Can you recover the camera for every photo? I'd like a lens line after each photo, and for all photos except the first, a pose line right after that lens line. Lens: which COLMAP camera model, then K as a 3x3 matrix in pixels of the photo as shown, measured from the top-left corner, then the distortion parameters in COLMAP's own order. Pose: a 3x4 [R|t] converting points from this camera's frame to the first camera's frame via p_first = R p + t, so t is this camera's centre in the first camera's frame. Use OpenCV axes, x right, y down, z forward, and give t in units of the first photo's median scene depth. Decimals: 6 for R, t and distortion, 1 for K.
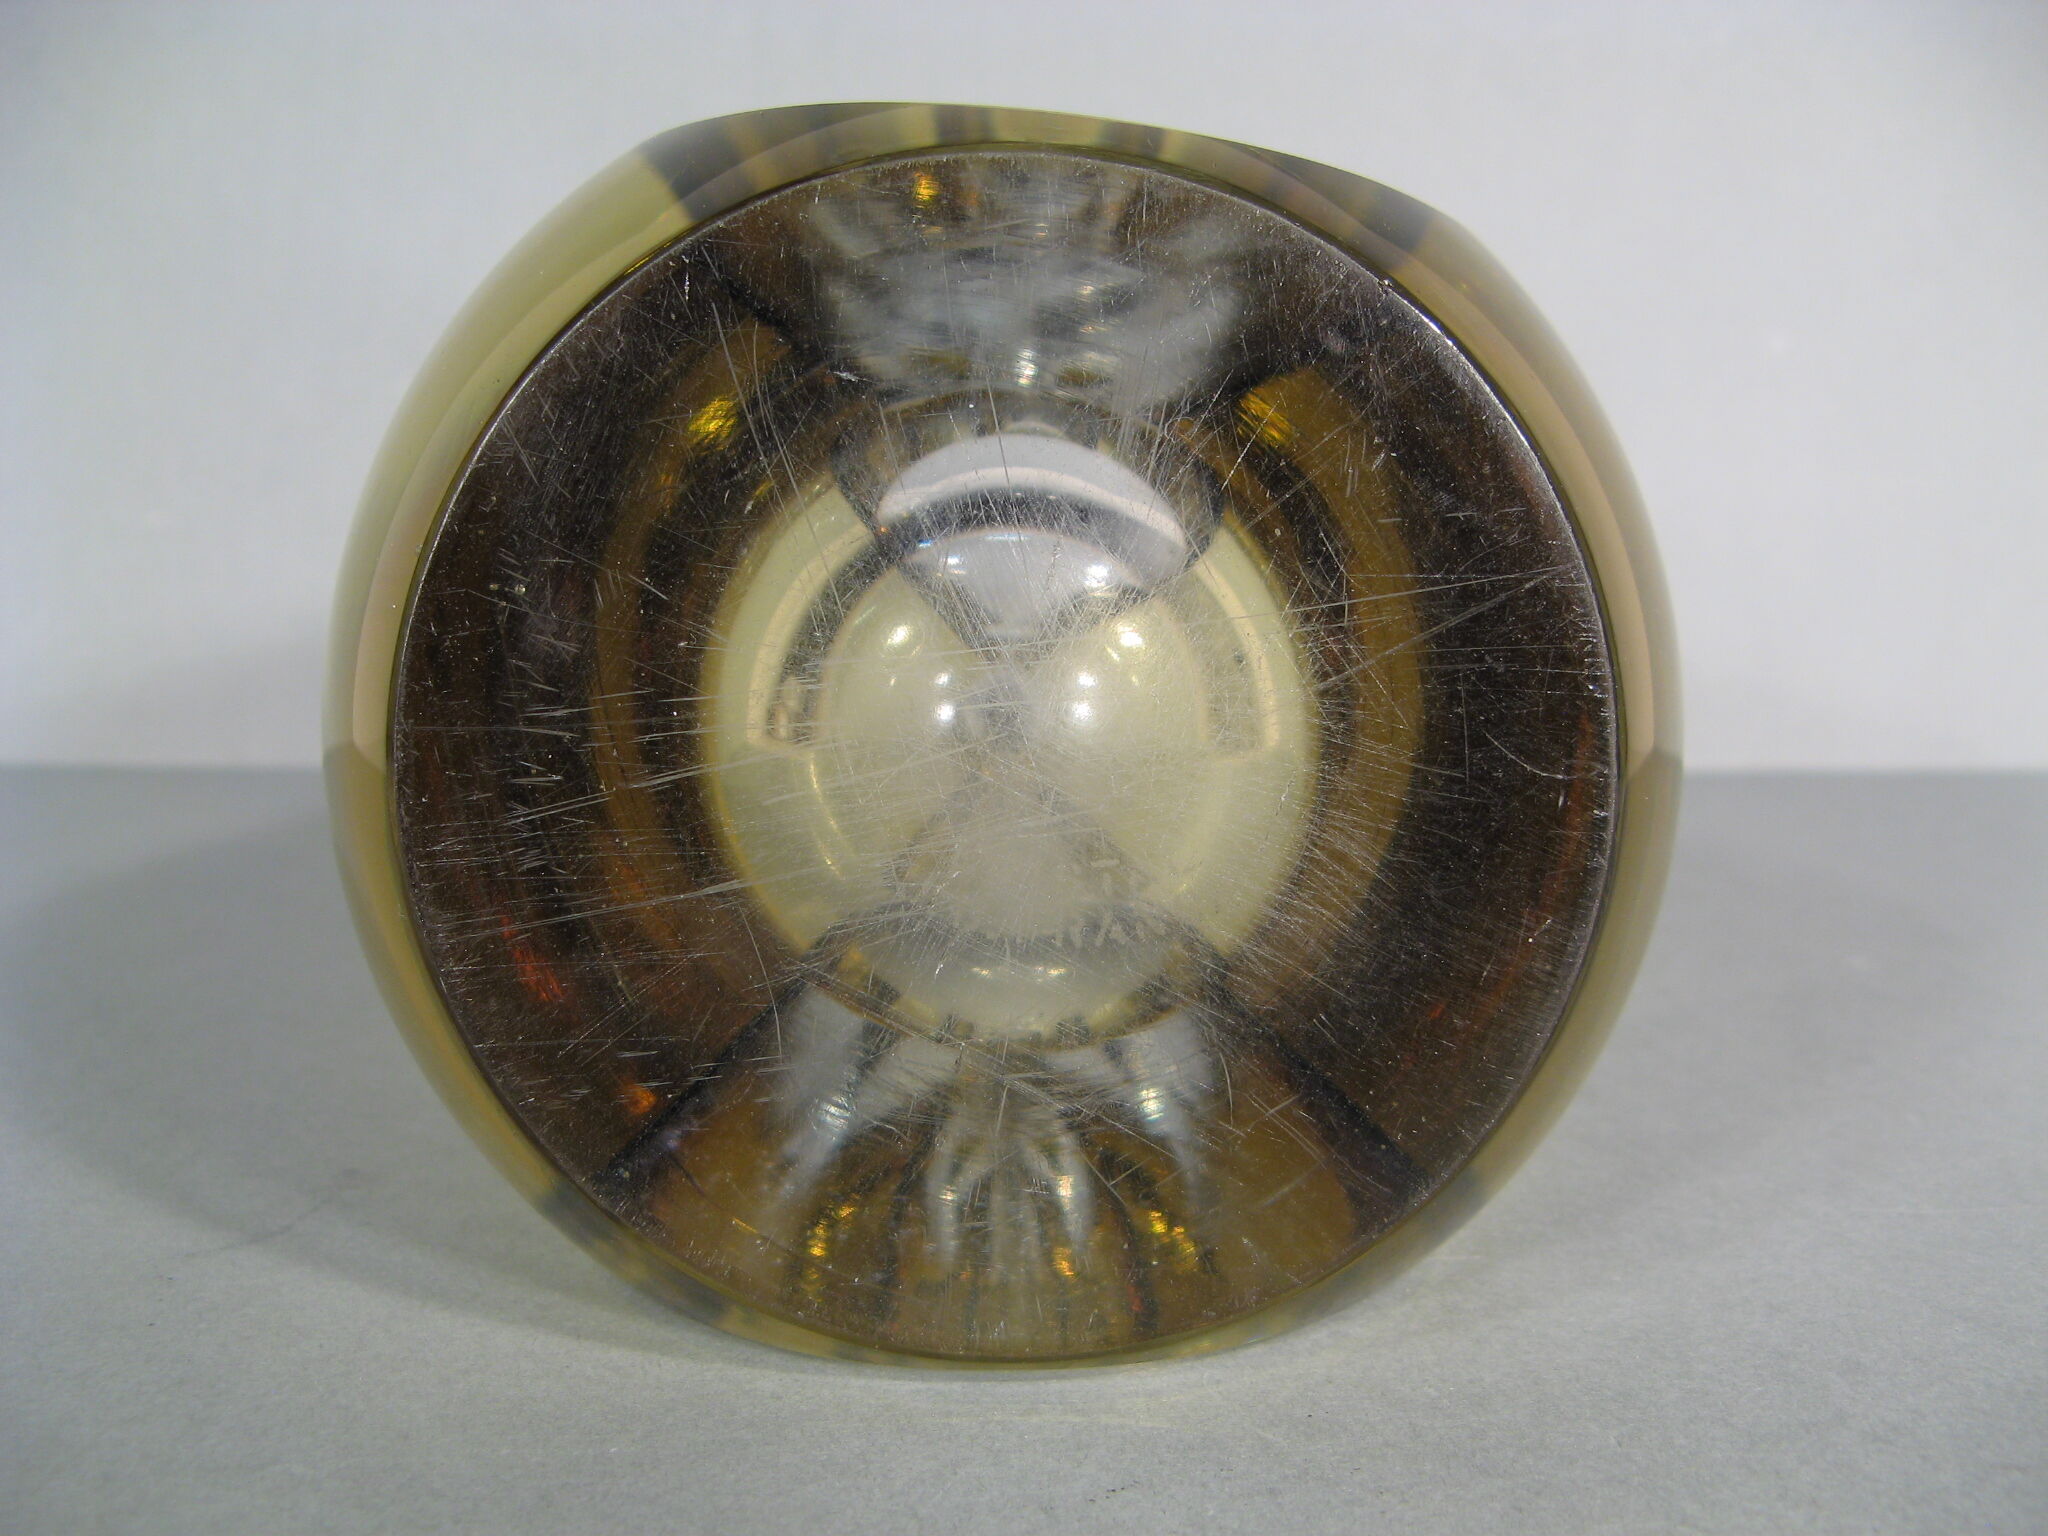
lens RADIAL K [[2058.9, 0, 1022.0], [0, 2058.9, 781.6], [0, 0, 1]] dist [-0.120011, 0.000000]
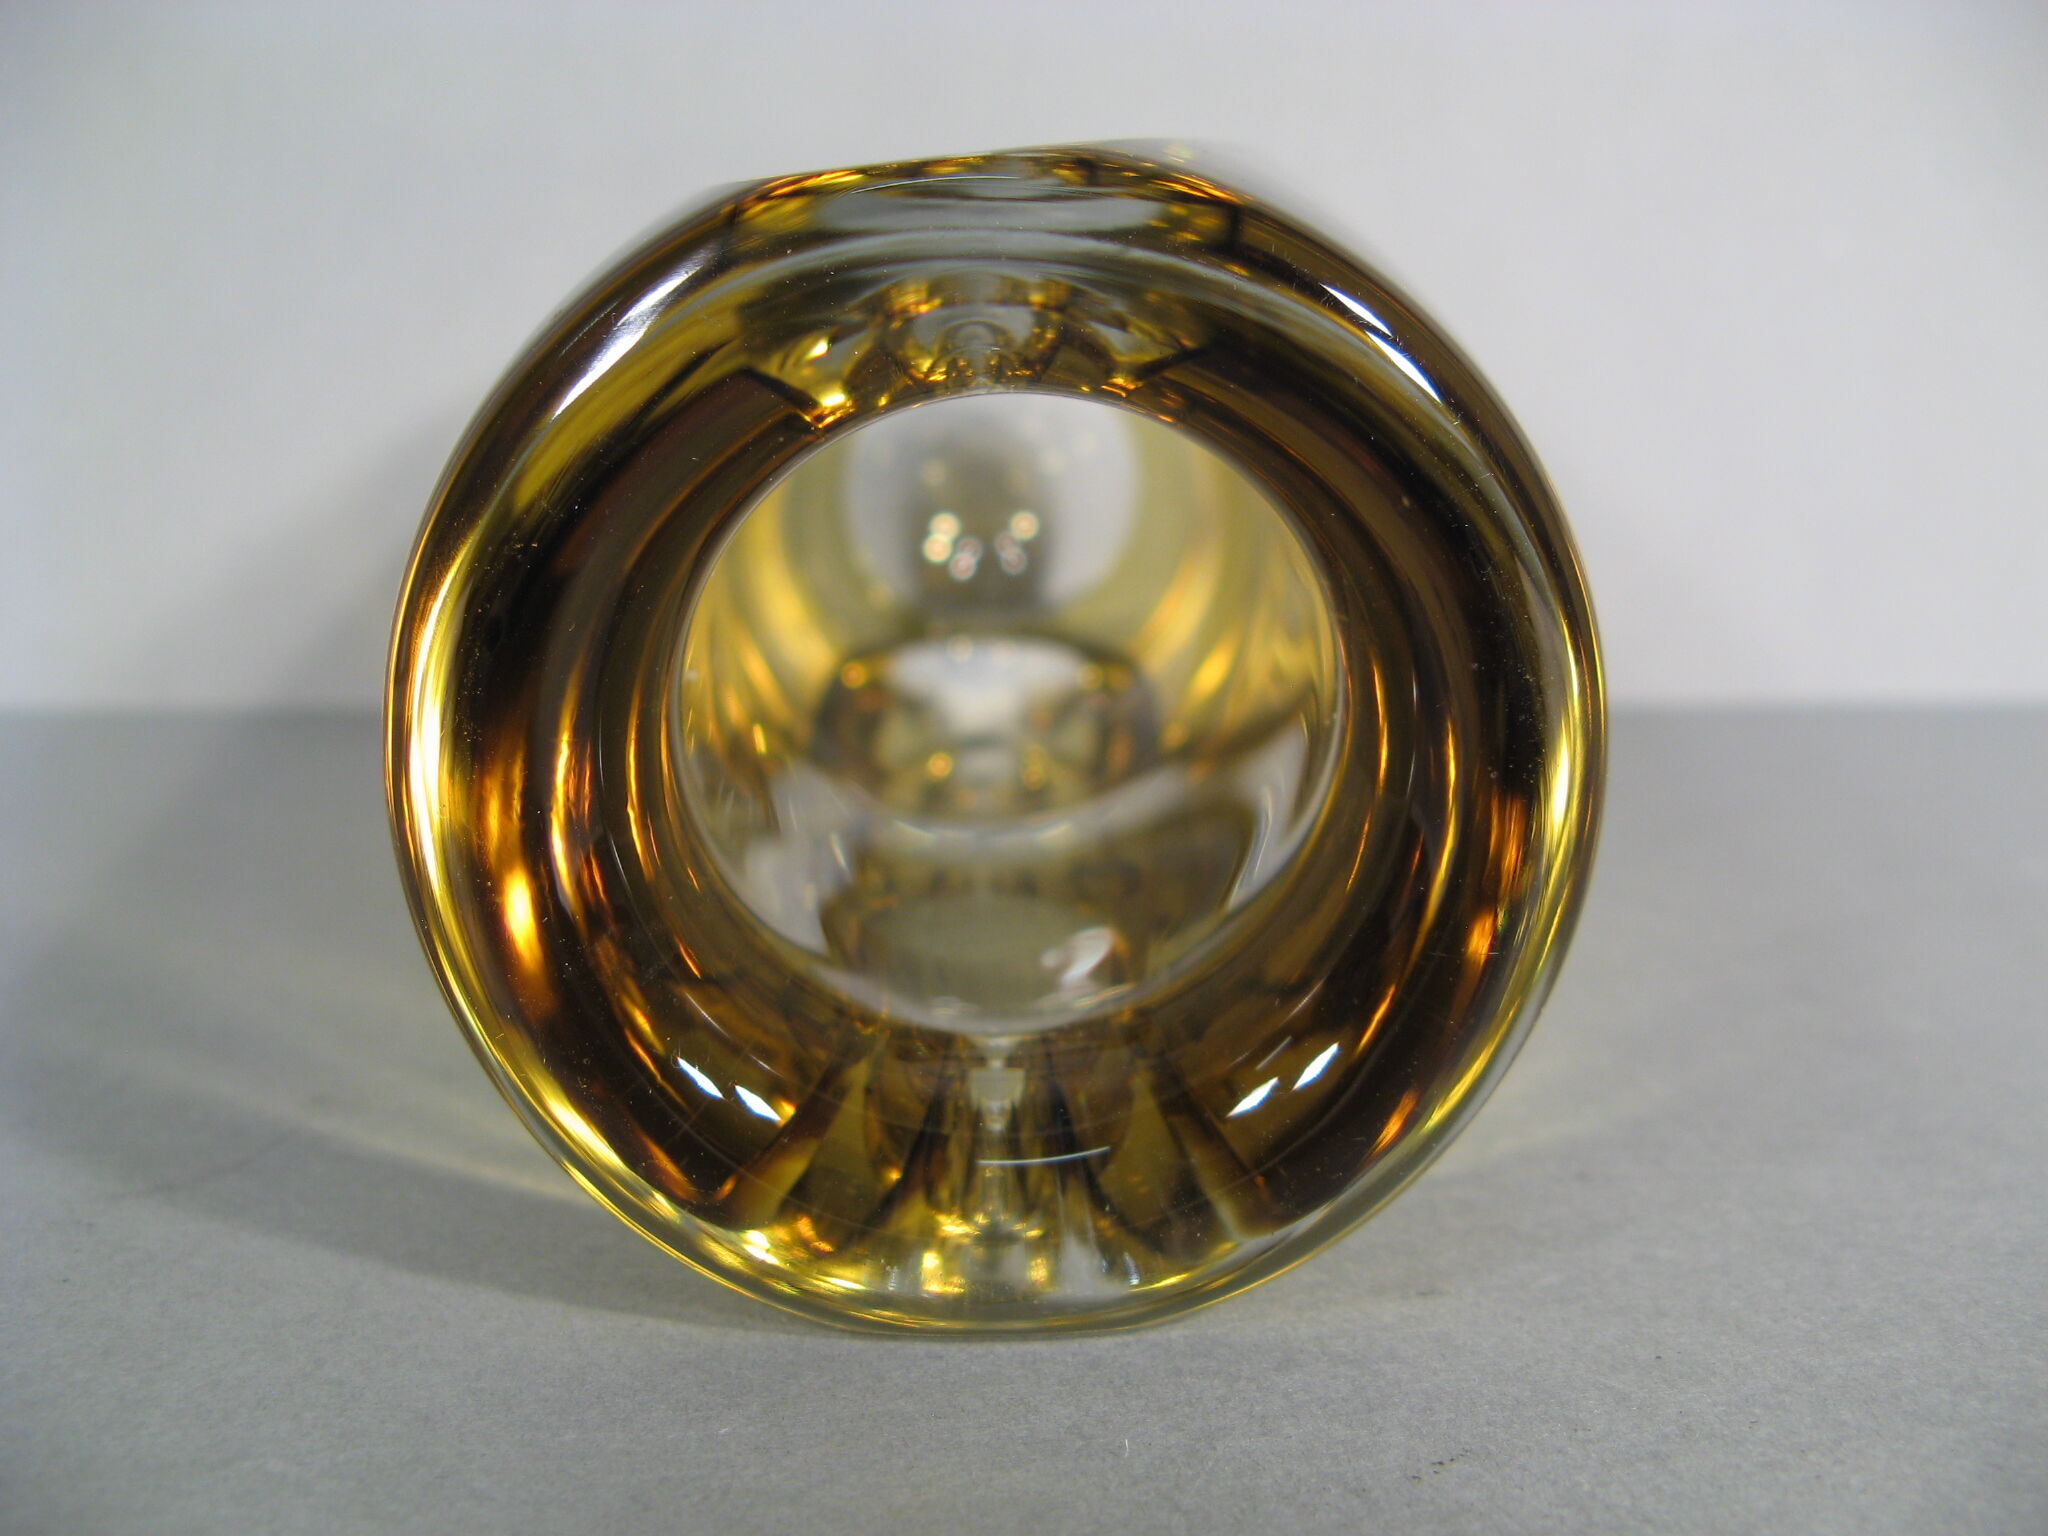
lens RADIAL K [[2058.9, 0, 1026.4], [0, 2058.9, 750.8], [0, 0, 1]] dist [-0.120011, 0.000000]
pose [[0.999063, -0.007877, 0.042545, -0.126467], [0.008952, 0.999644, -0.025130, 0.112250], [-0.042332, 0.025487, 0.998778, 0.282516]]
